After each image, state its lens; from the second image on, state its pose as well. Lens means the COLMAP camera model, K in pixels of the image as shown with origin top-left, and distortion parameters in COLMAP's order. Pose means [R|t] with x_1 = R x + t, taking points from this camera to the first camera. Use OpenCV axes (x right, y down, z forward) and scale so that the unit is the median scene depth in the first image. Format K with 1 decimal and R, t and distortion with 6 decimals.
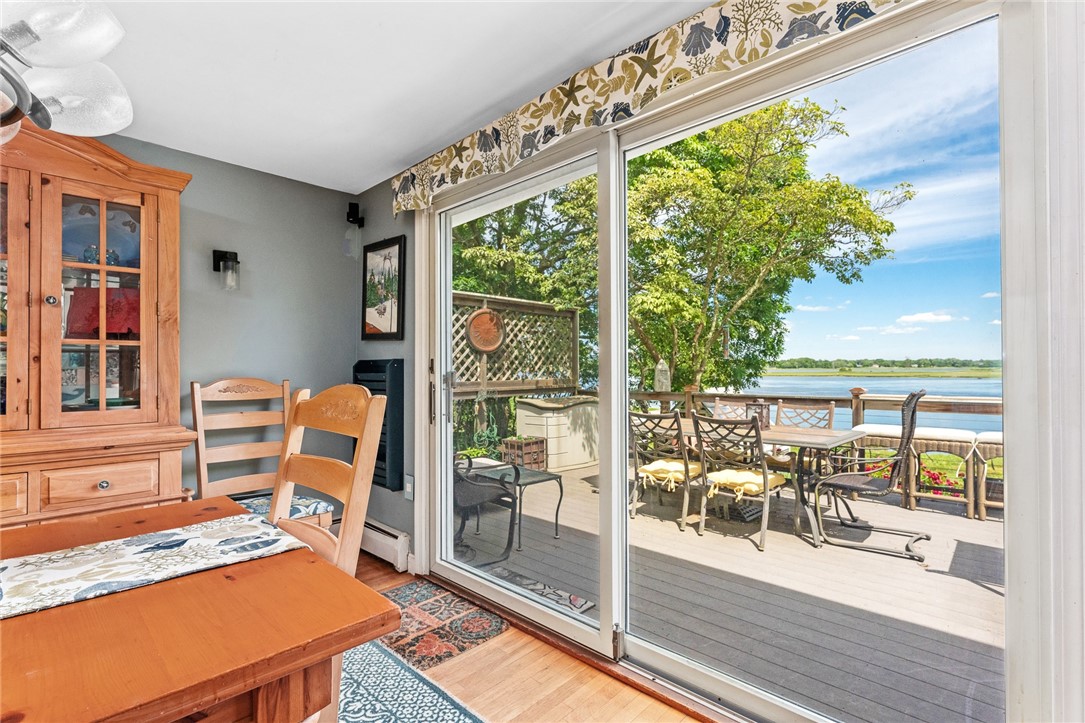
lens RADIAL K [[504.4, 0, 542.7], [0, 504.4, 360.1], [0, 0, 1]] dist [-0.004241, -0.000253]
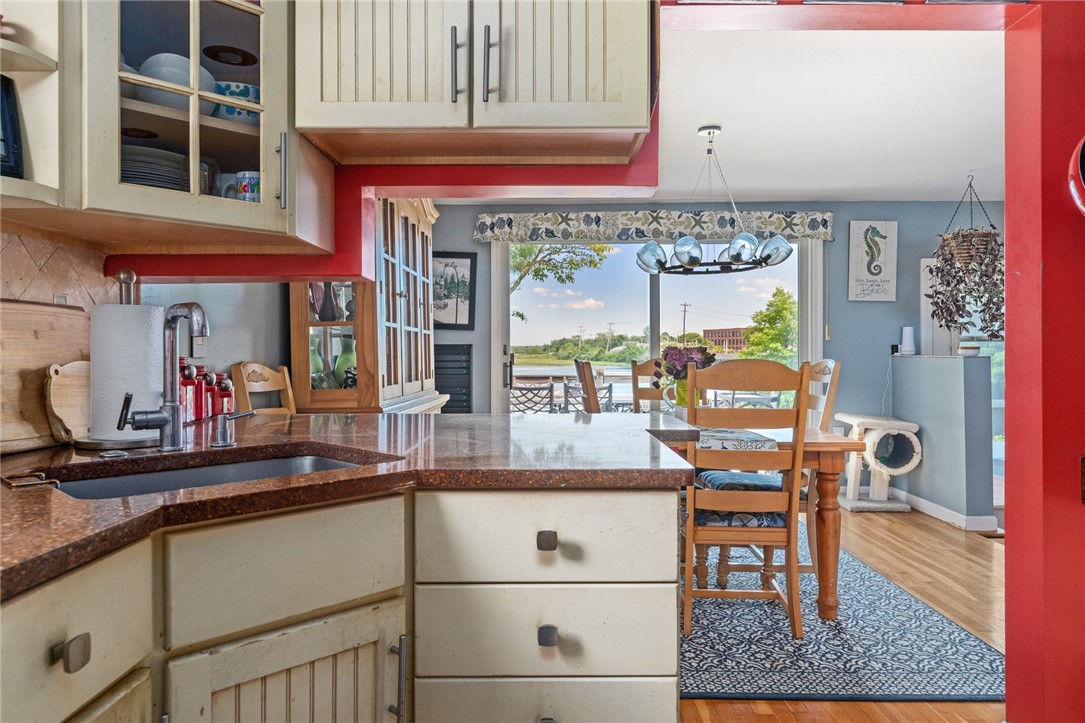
lens RADIAL K [[722.7, 0, 537.3], [0, 722.7, 354.4], [0, 0, 1]] dist [0.003017, -0.001388]
pose [[0.730990, 0.002628, 0.682384, -1.467146], [-0.012837, 0.999869, 0.009901, 0.004067], [-0.682268, -0.015997, 0.730927, -0.534394]]
